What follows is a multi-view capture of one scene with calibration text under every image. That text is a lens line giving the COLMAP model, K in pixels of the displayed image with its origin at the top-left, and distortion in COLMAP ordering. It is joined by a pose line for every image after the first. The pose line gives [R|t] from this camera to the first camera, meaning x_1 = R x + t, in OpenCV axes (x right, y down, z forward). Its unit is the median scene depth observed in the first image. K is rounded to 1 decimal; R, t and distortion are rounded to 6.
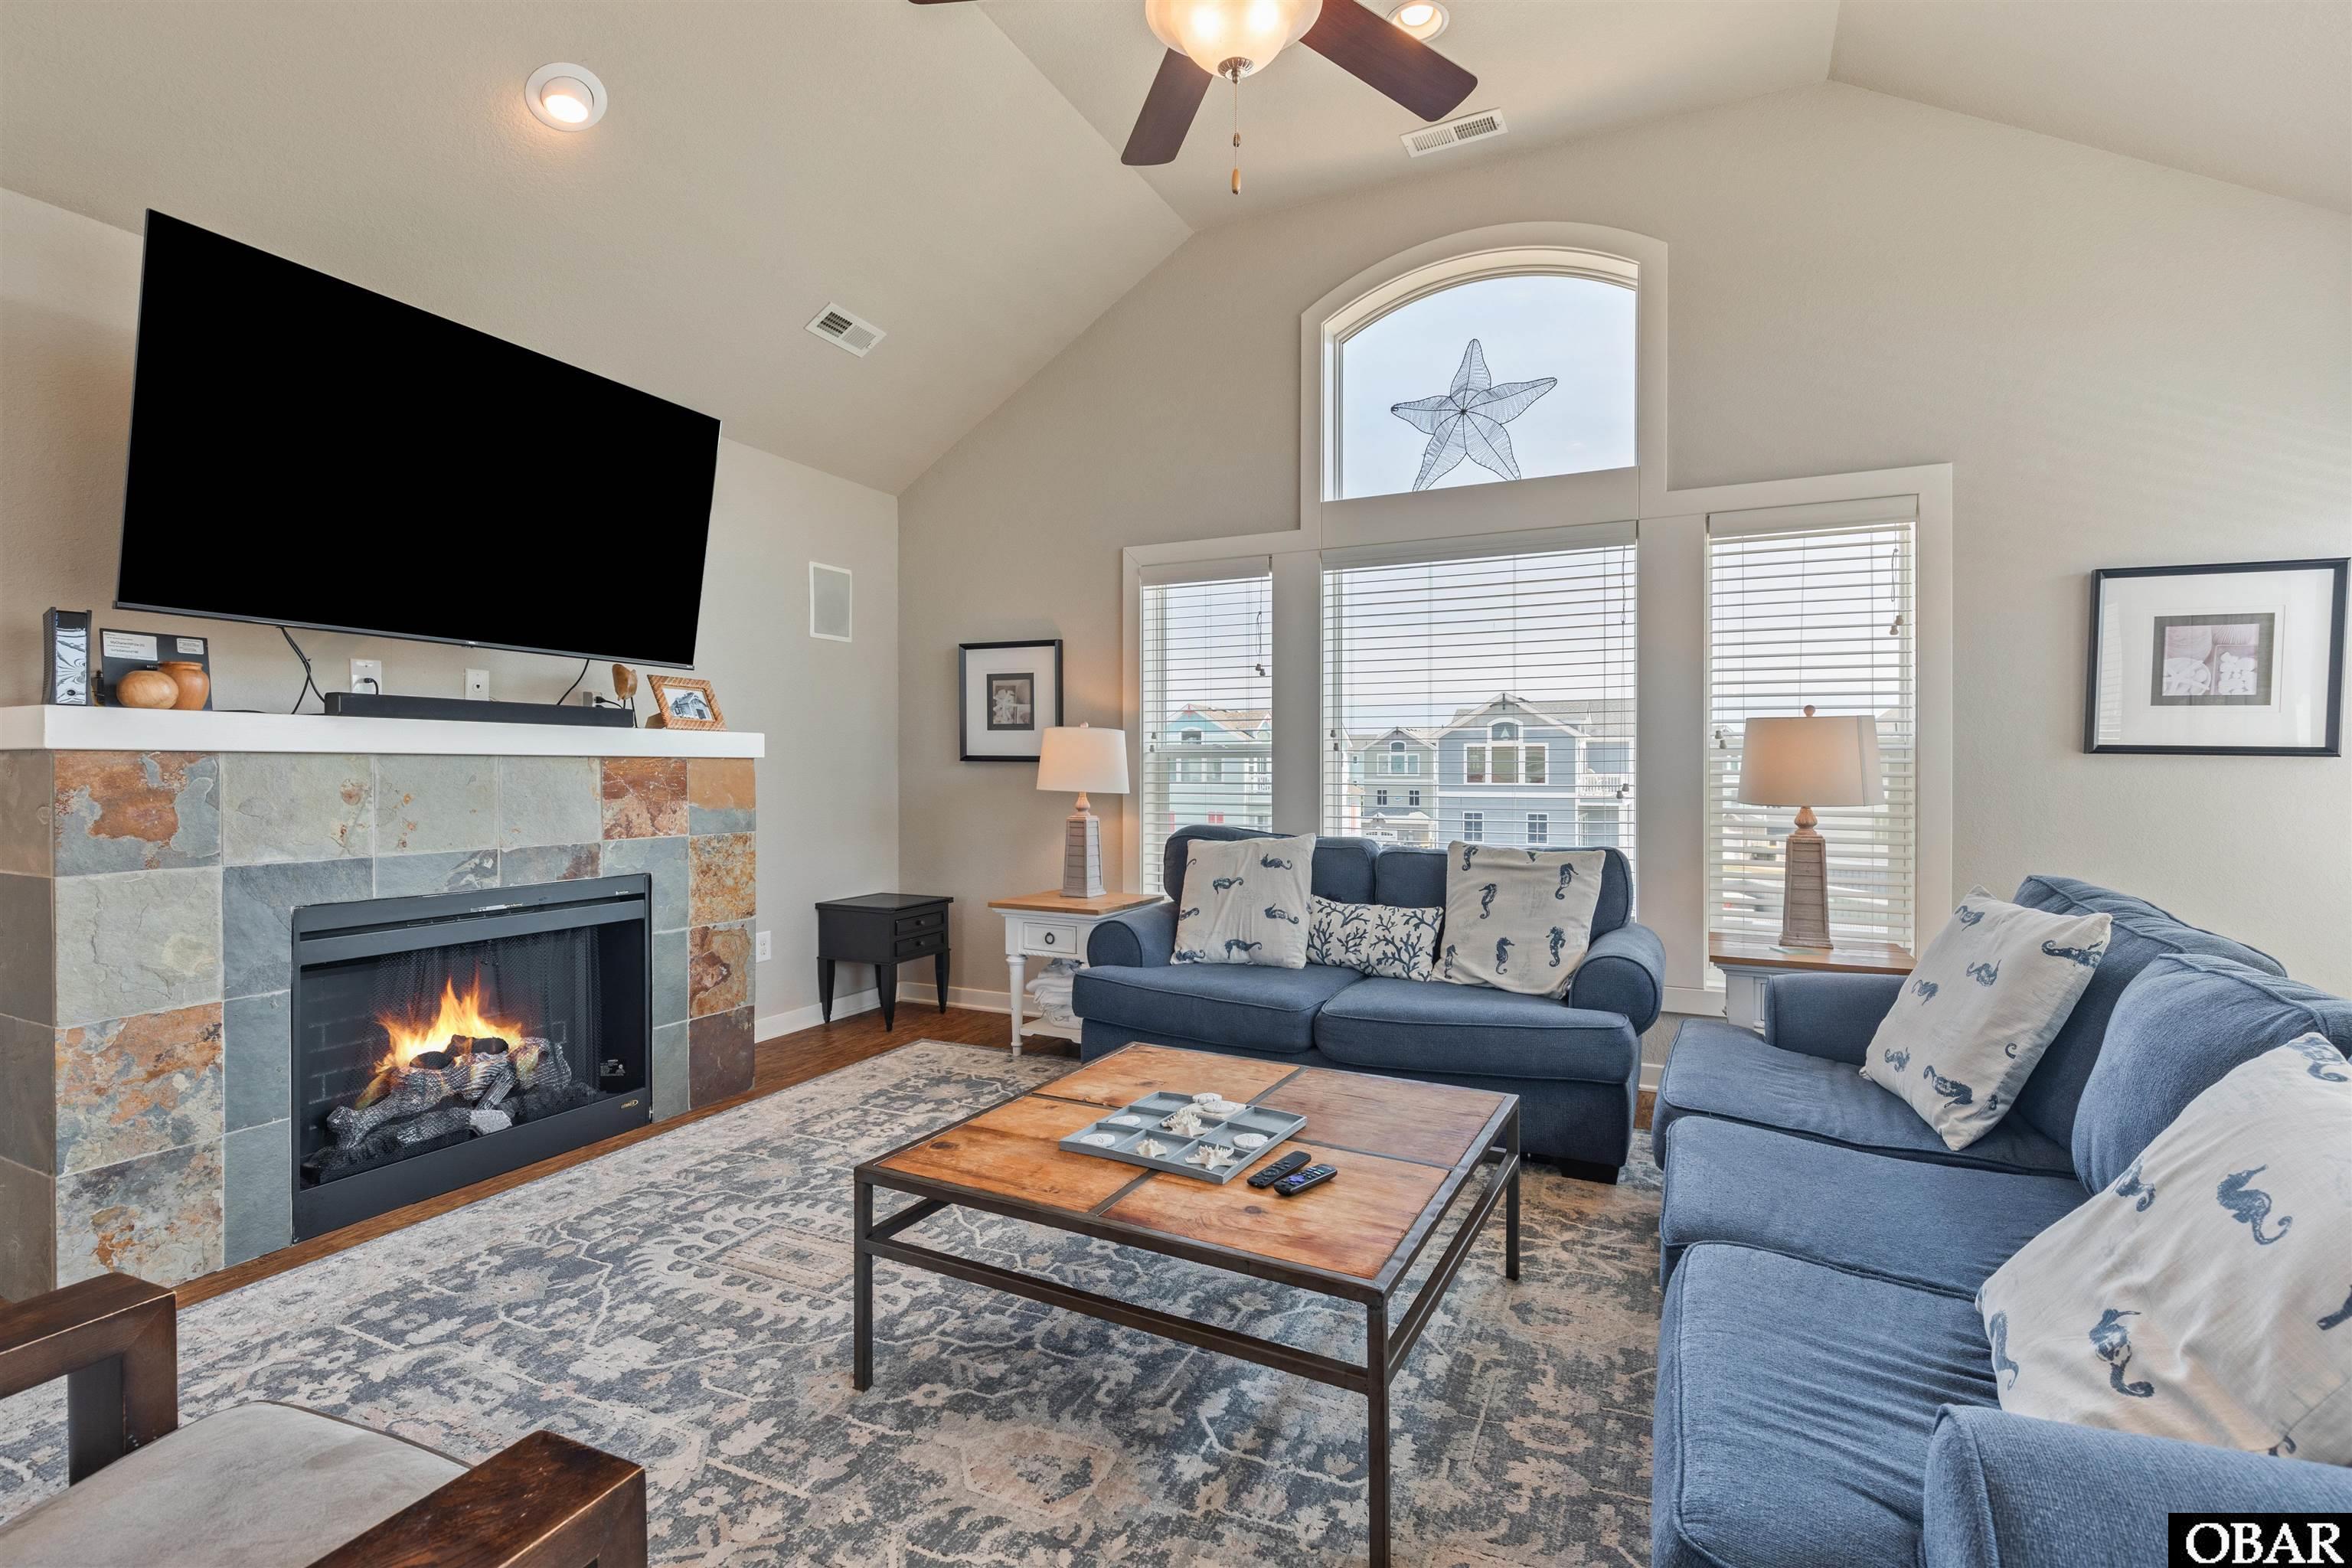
lens RADIAL K [[1083.2, 0, 1176.5], [0, 1083.2, 779.1], [0, 0, 1]] dist [0.012746, -0.002762]
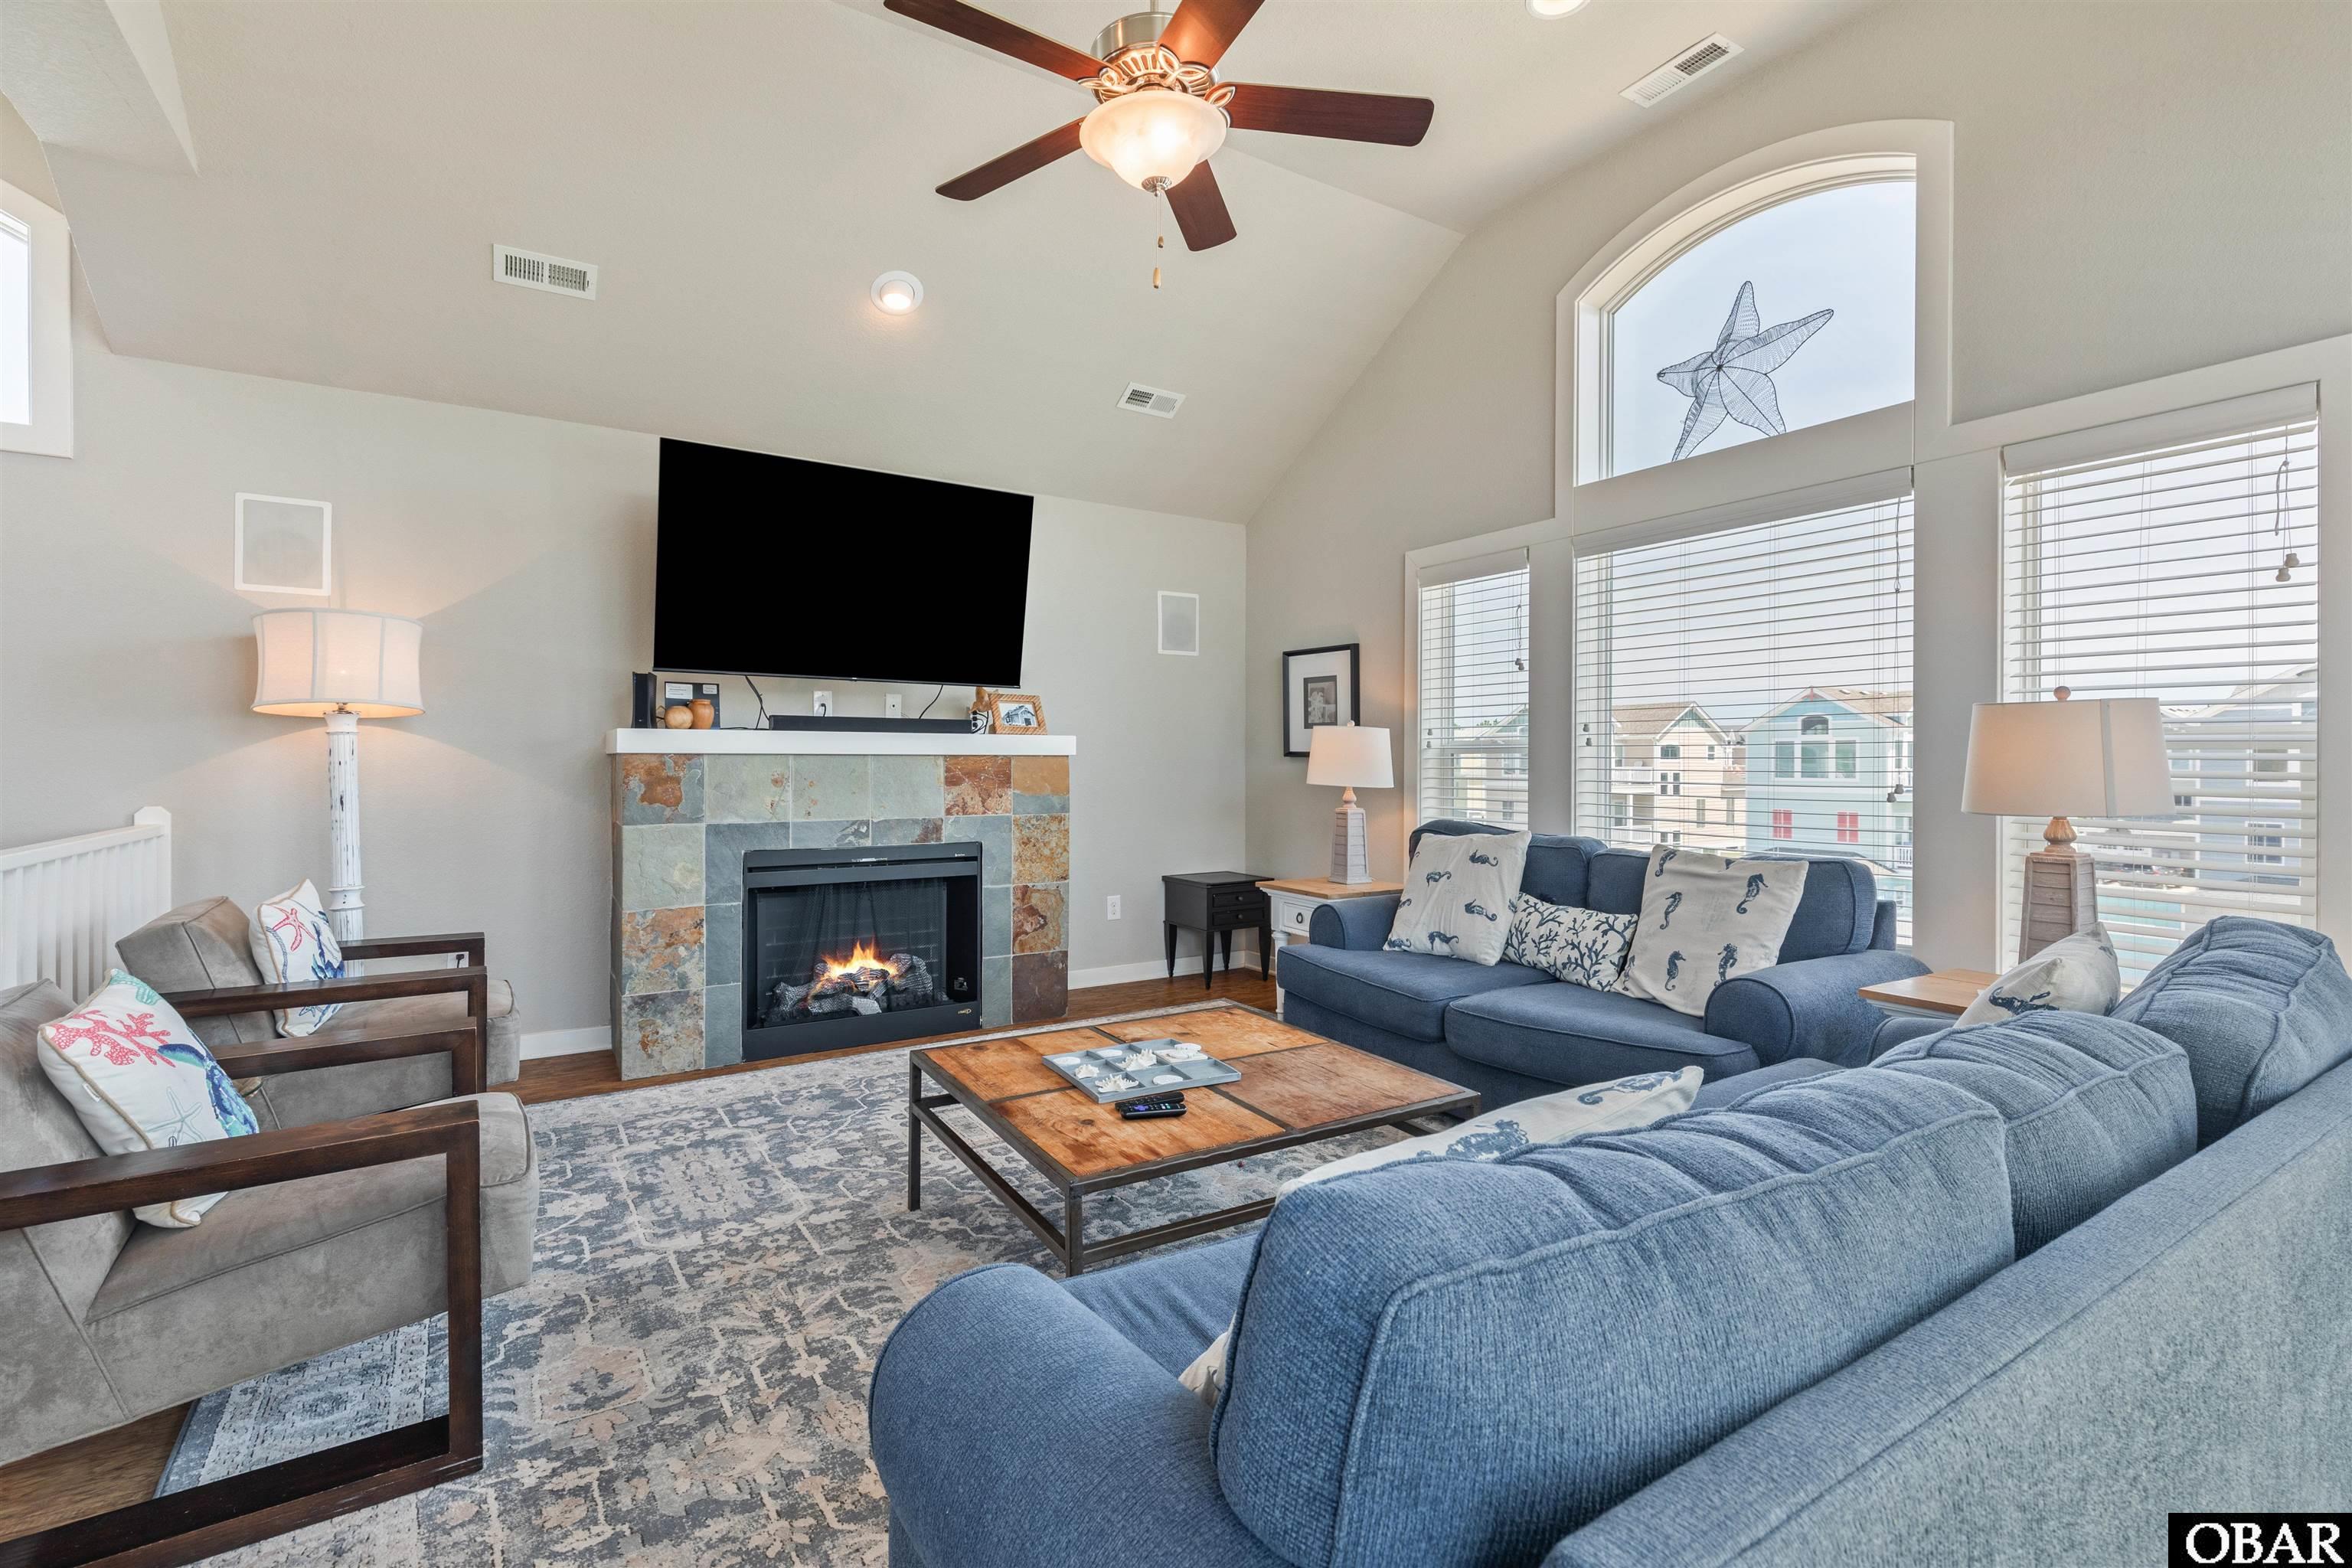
lens RADIAL K [[1083.2, 0, 1174.6], [0, 1083.2, 767.6], [0, 0, 1]] dist [0.012746, -0.002762]
pose [[0.842807, 0.004284, -0.538199, 0.431971], [-0.005980, 0.999981, -0.001405, -0.004620], [0.538182, 0.004403, 0.842817, 0.001422]]
